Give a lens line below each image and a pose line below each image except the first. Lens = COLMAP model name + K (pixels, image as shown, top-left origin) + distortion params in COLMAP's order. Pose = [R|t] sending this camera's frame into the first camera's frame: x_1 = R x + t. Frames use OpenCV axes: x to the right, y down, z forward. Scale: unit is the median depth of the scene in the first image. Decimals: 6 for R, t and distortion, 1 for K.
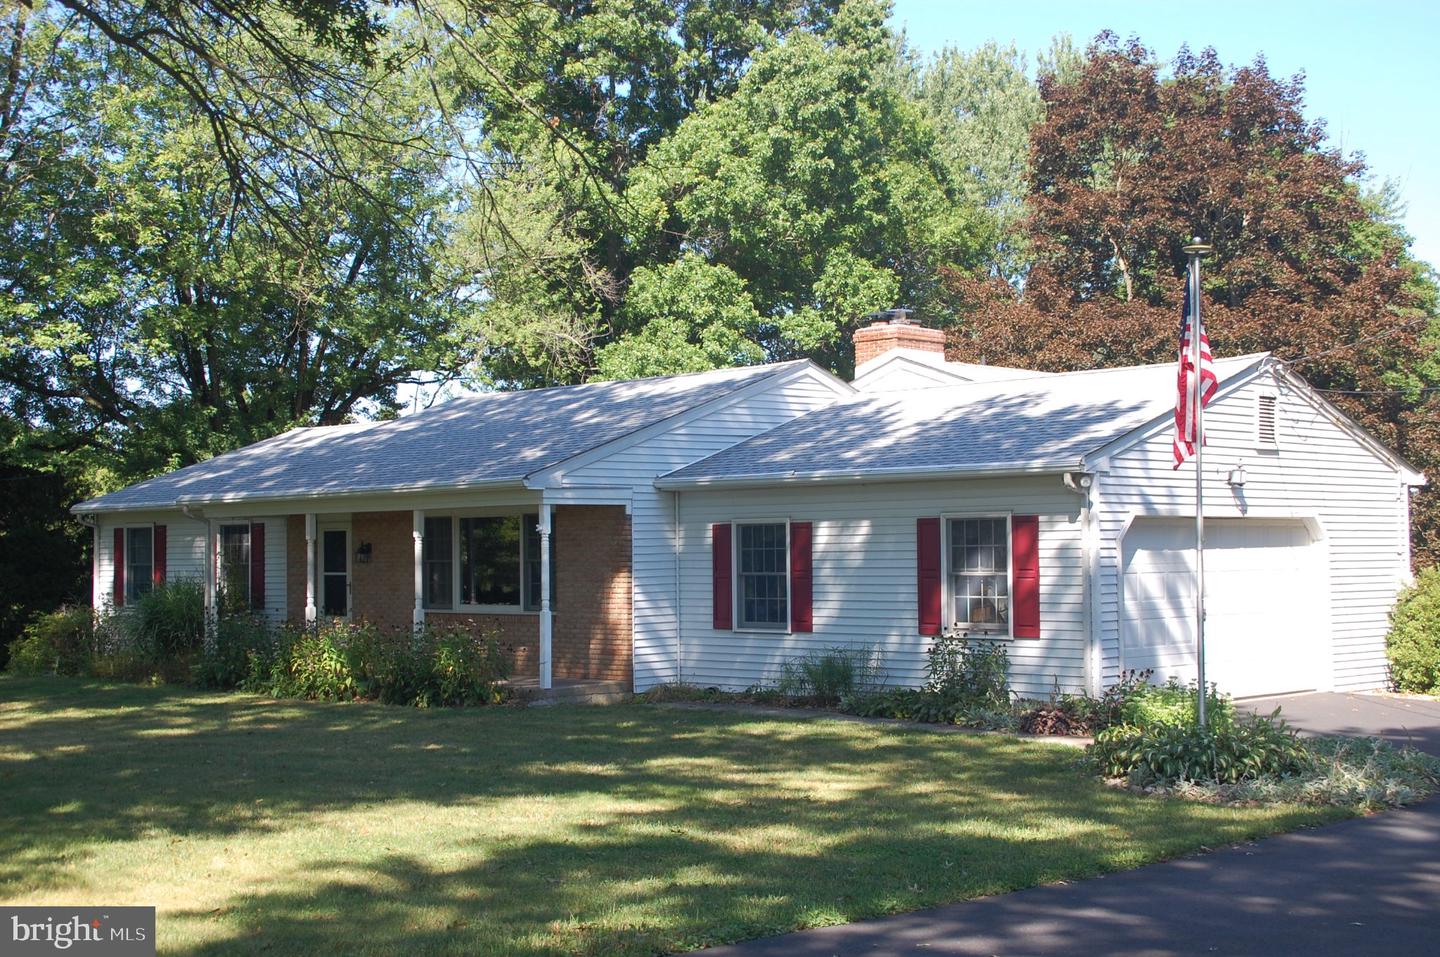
lens RADIAL K [[2009.9, 0, 721.2], [0, 2009.9, 497.8], [0, 0, 1]] dist [-0.009328, 3.100124]
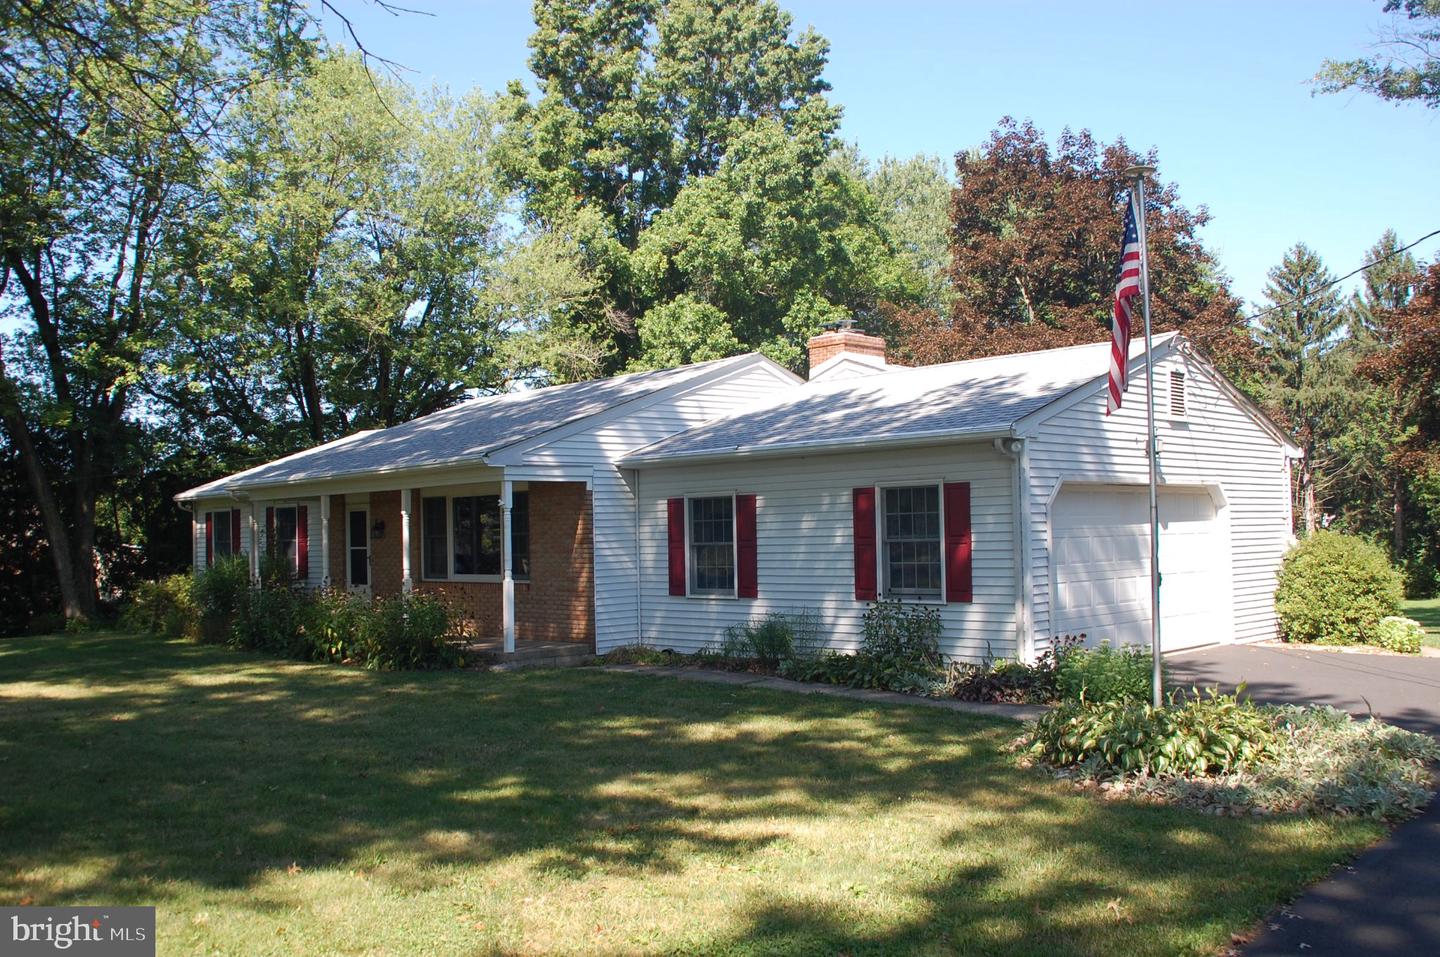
lens RADIAL K [[1086.3, 0, 720.0], [0, 1086.3, 478.5], [0, 0, 1]] dist [0.000034, -0.000442]
pose [[0.998084, -0.013541, -0.060378, 0.047198], [0.011698, 0.999458, -0.030769, 0.016114], [0.060762, 0.030004, 0.997701, 0.321983]]
